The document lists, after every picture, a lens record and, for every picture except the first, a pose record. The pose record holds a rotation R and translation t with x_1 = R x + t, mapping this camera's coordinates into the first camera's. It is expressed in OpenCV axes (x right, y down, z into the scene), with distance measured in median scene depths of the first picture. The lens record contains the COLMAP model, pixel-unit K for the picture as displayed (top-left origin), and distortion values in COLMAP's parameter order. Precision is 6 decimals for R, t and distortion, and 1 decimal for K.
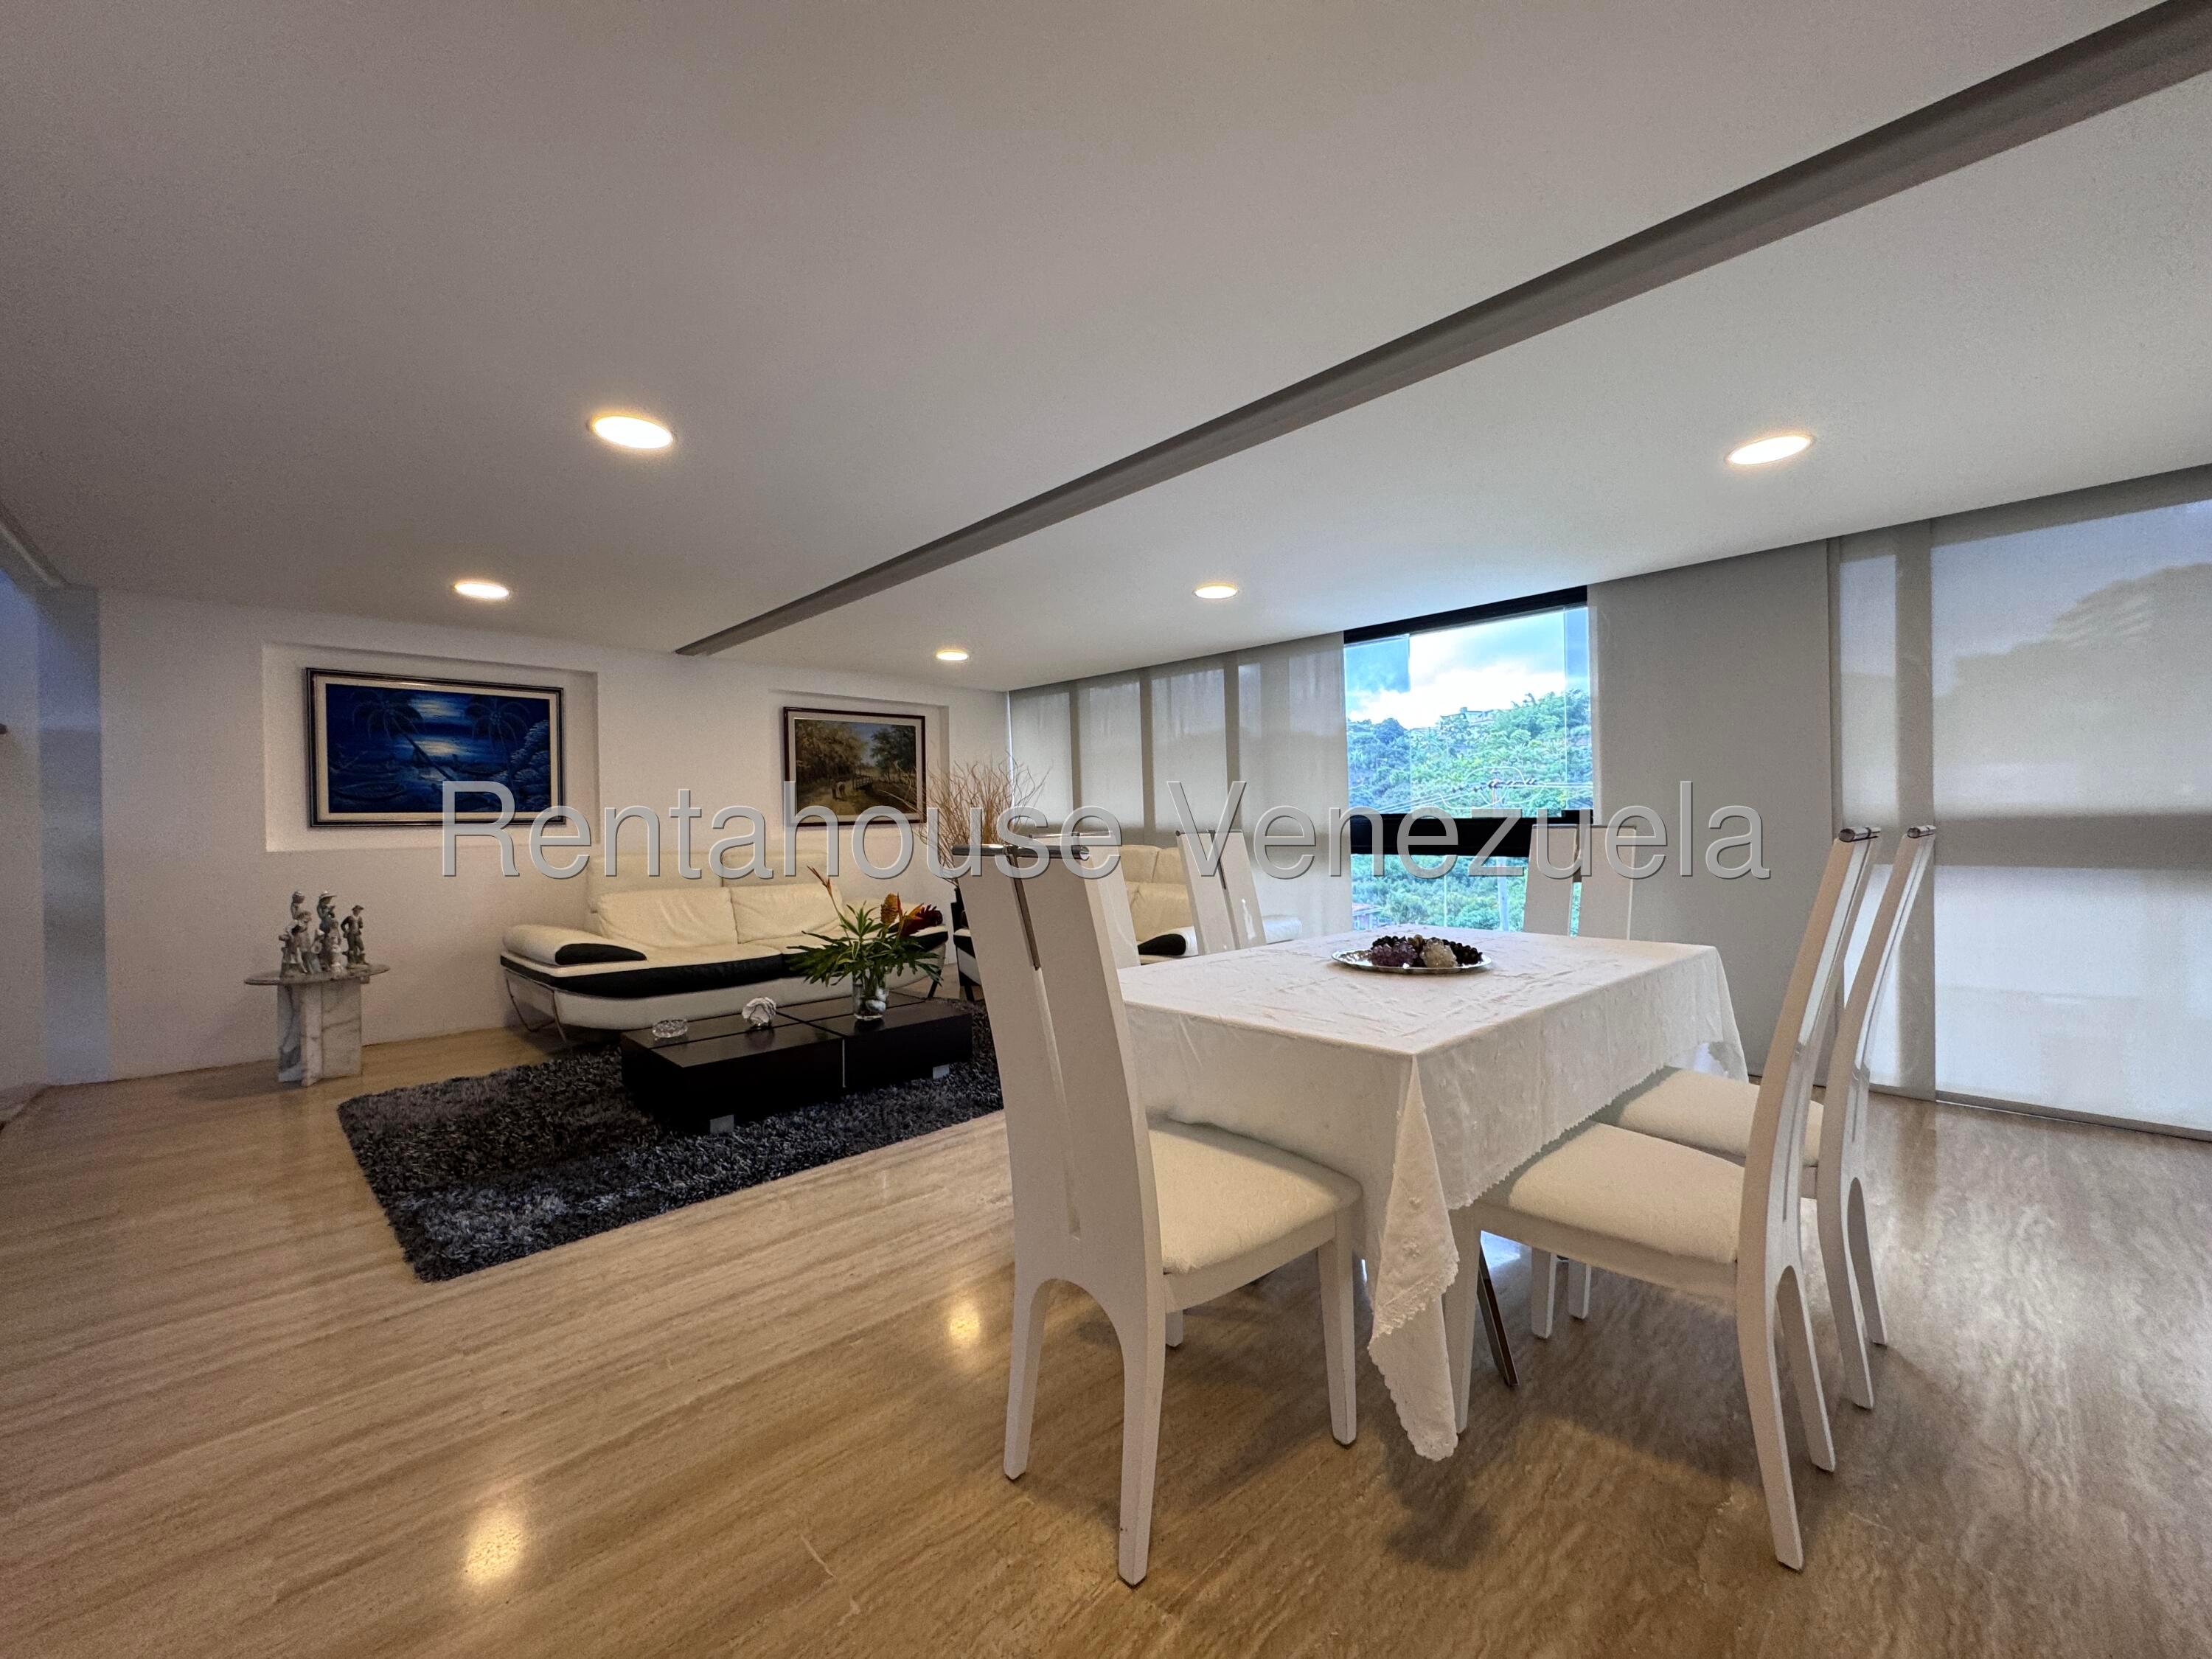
lens RADIAL K [[909.5, 0, 1102.0], [0, 909.5, 841.1], [0, 0, 1]] dist [-0.038845, -0.000233]
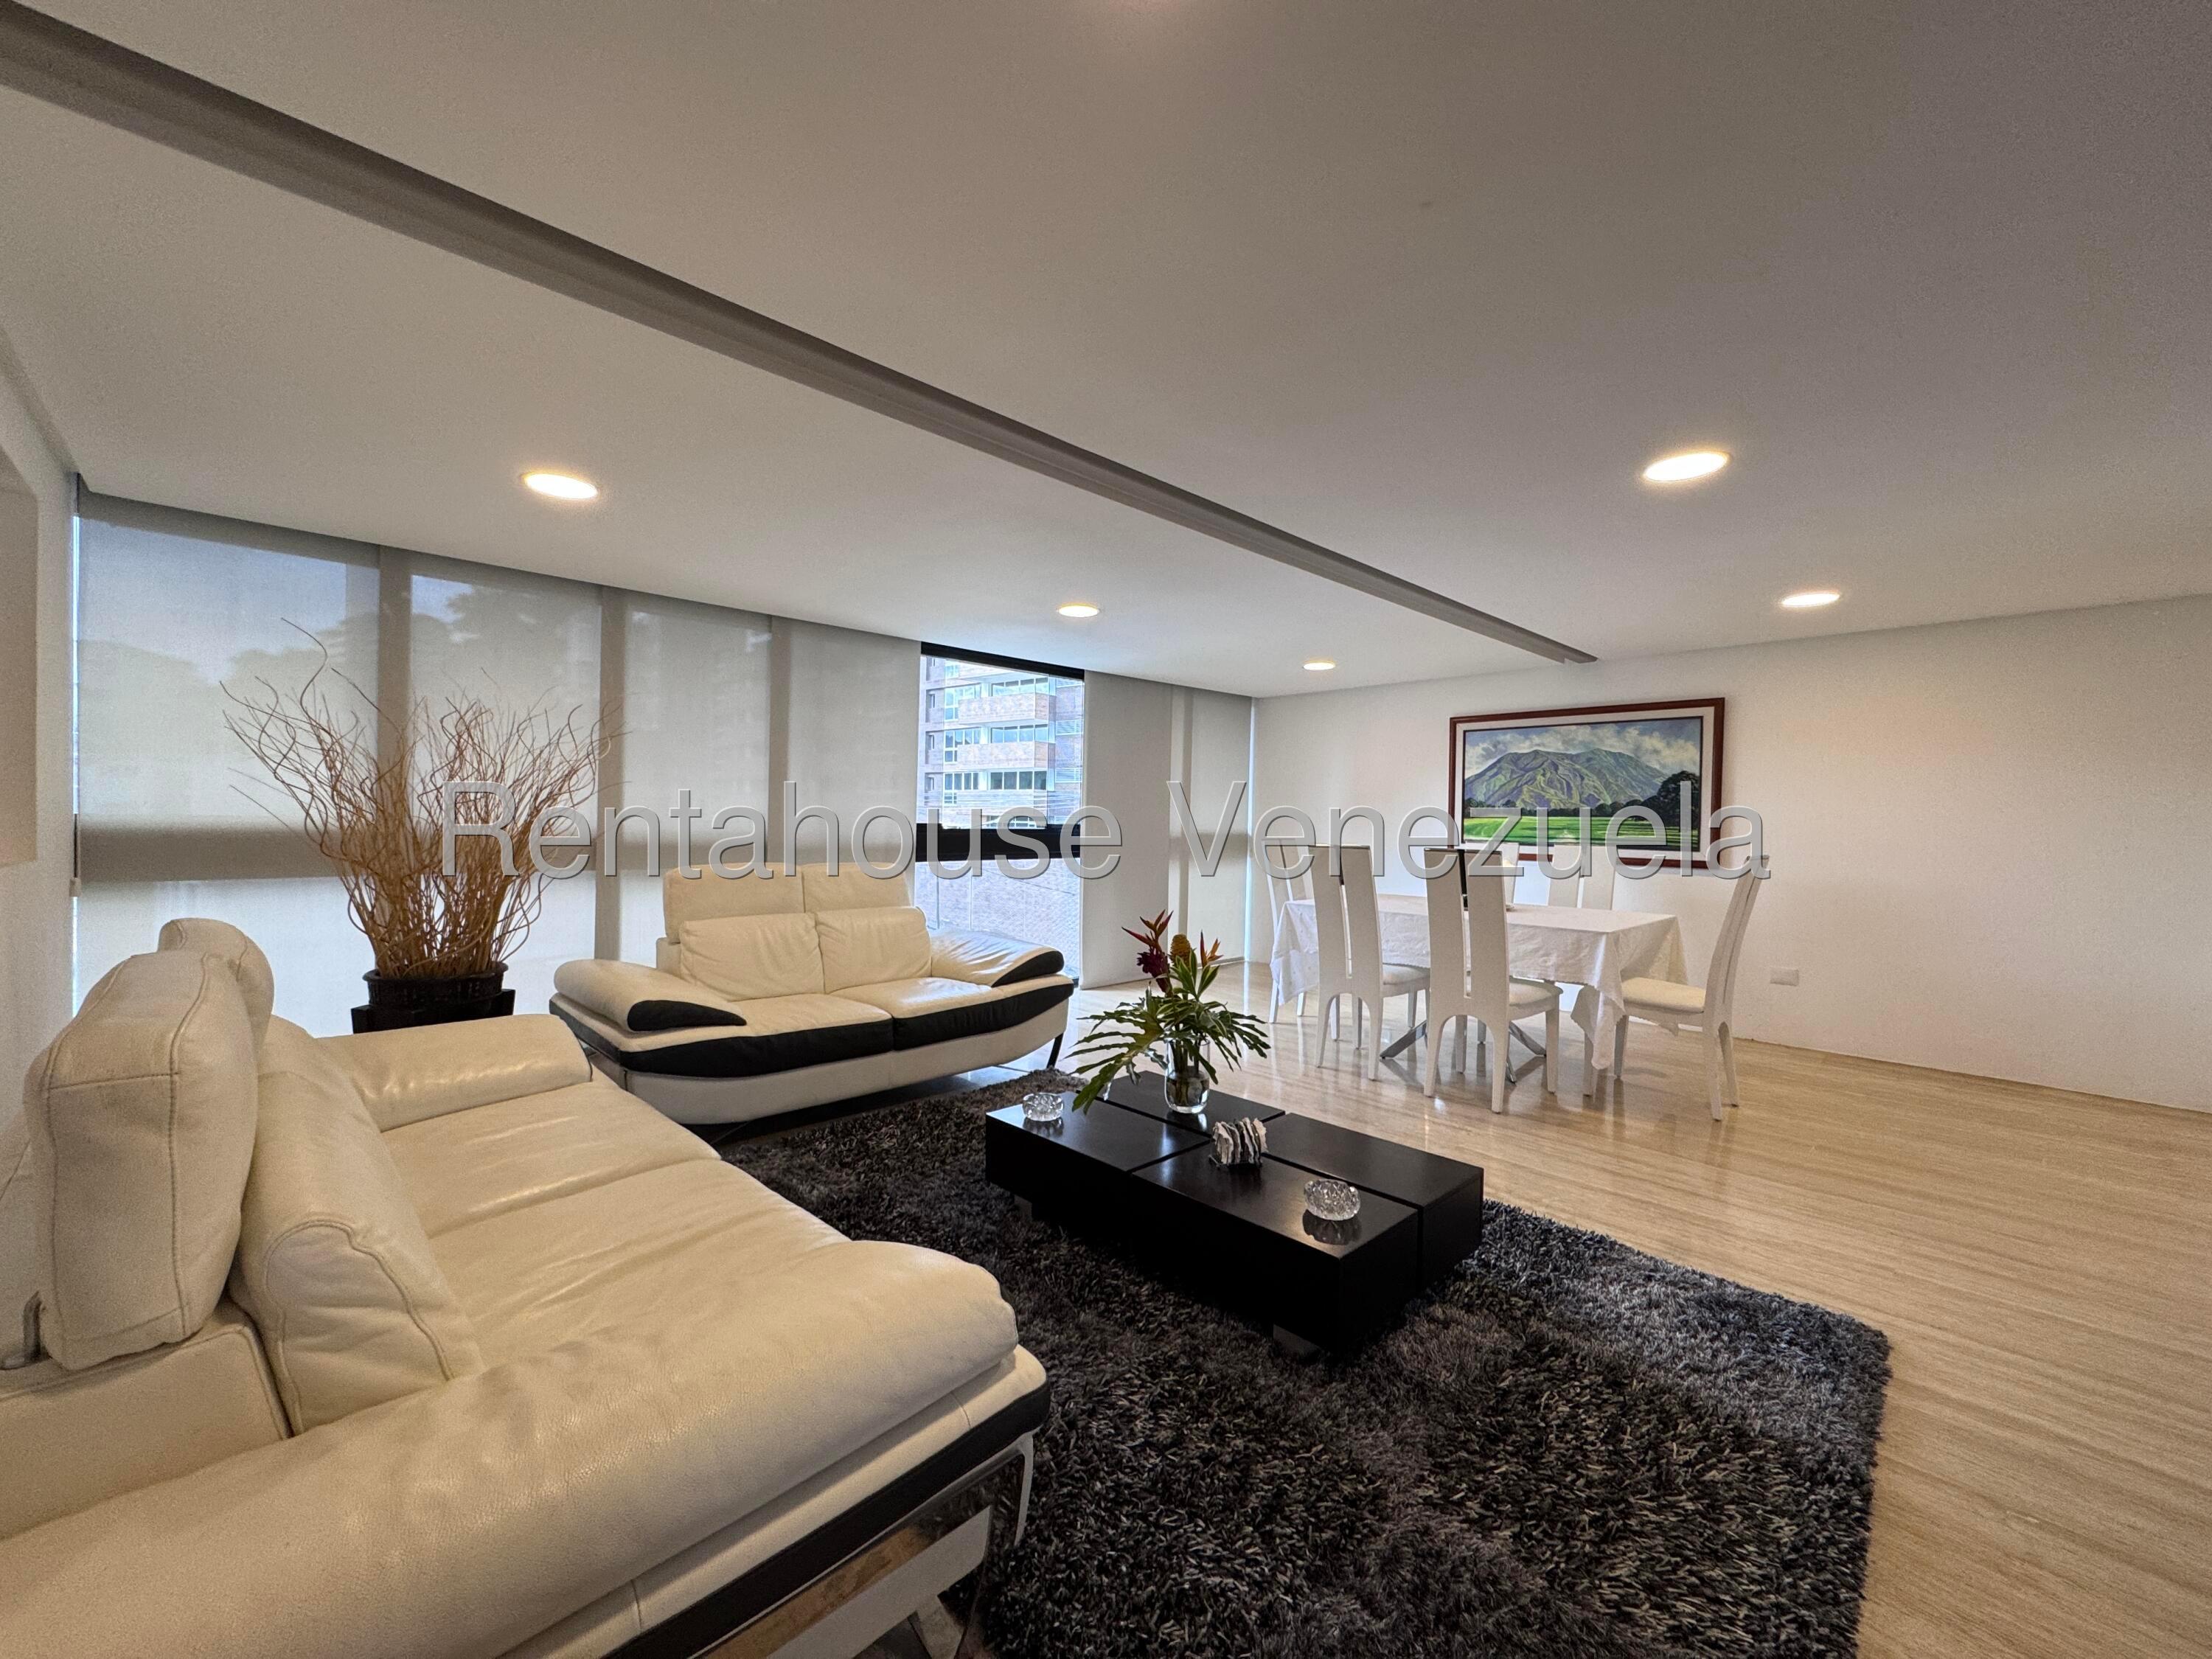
lens RADIAL K [[876.9, 0, 1106.0], [0, 876.9, 829.5], [0, 0, 1]] dist [-0.037001, 0.000224]
pose [[0.010086, 0.009803, 0.999901, -1.074349], [-0.000639, 0.999952, -0.009797, -0.016070], [-0.999949, -0.000541, 0.010092, 1.169798]]
